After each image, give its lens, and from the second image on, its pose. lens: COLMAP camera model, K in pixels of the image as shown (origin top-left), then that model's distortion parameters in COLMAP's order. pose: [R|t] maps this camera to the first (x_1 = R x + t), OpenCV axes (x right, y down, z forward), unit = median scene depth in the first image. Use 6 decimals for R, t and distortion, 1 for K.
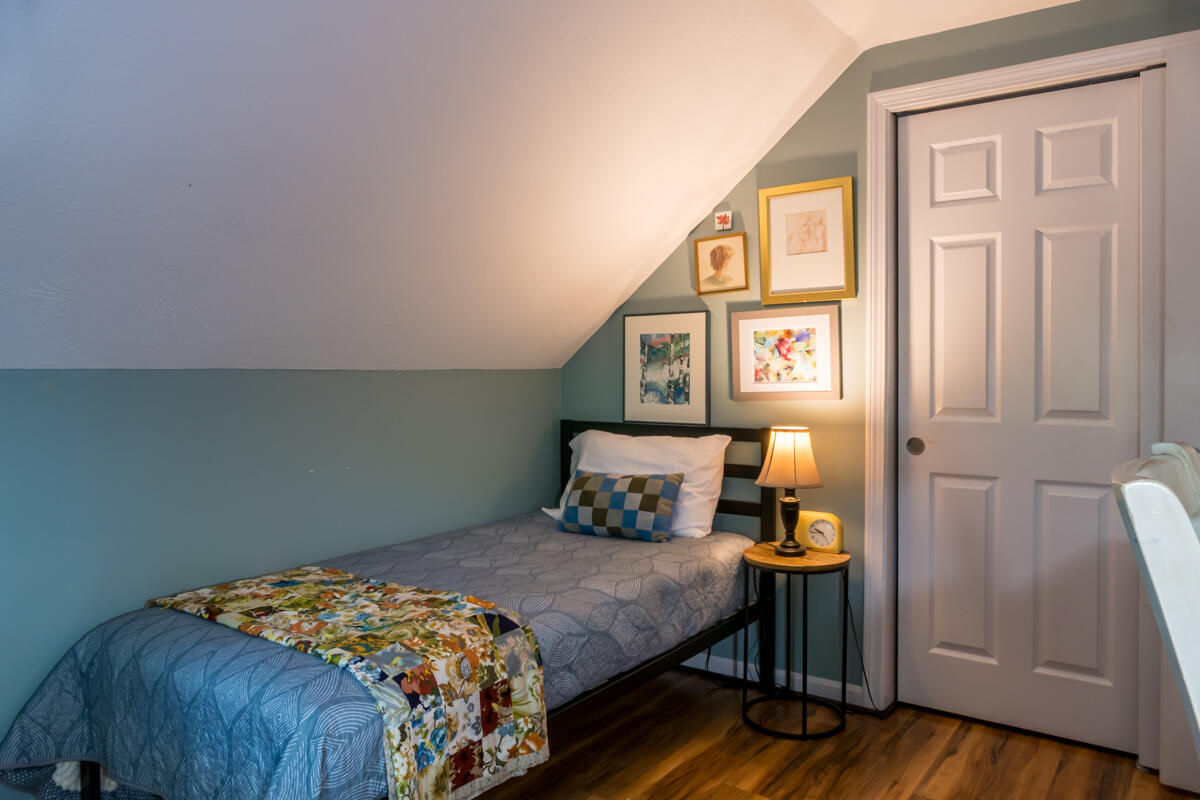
lens RADIAL K [[881.5, 0, 590.1], [0, 881.5, 400.8], [0, 0, 1]] dist [-0.022152, 0.000075]
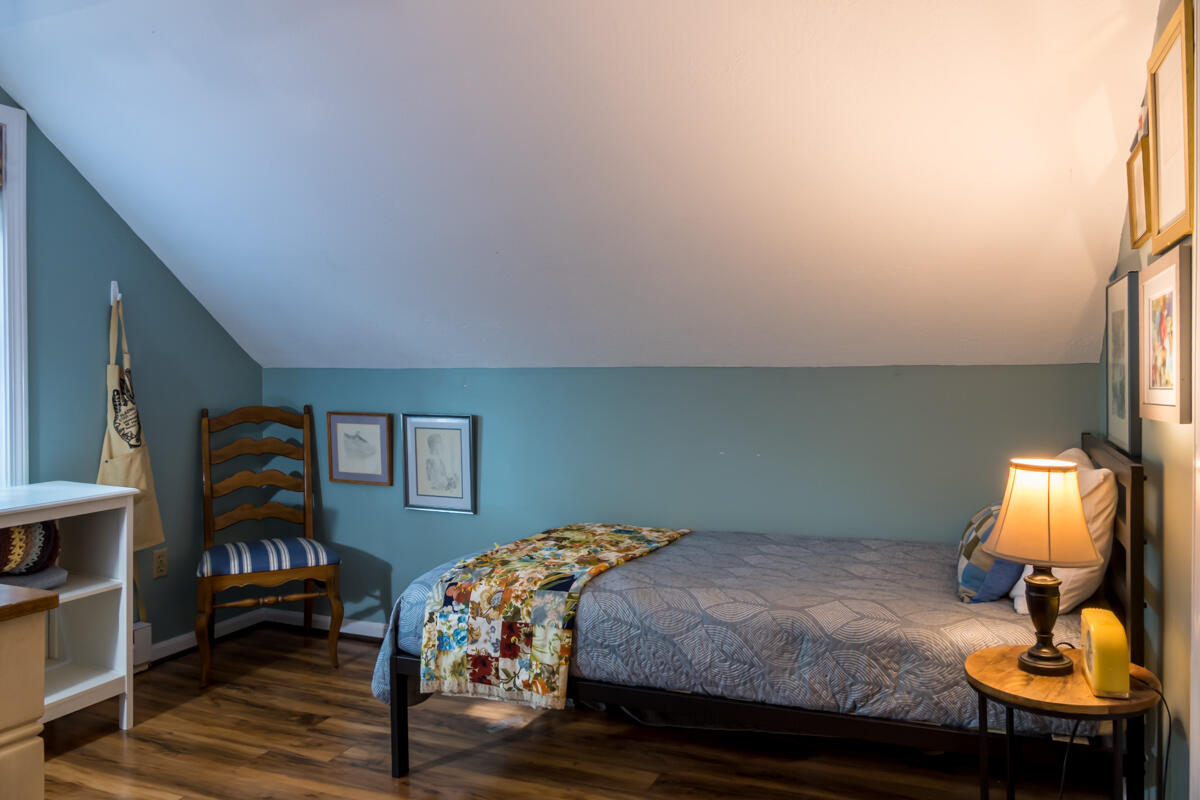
lens RADIAL K [[865.4, 0, 574.0], [0, 865.4, 374.4], [0, 0, 1]] dist [-0.023096, 0.000785]
pose [[0.220188, 0.015231, -0.975339, 1.122326], [-0.028745, 0.999545, 0.009120, -0.045029], [0.975034, 0.026028, 0.220526, 0.811987]]
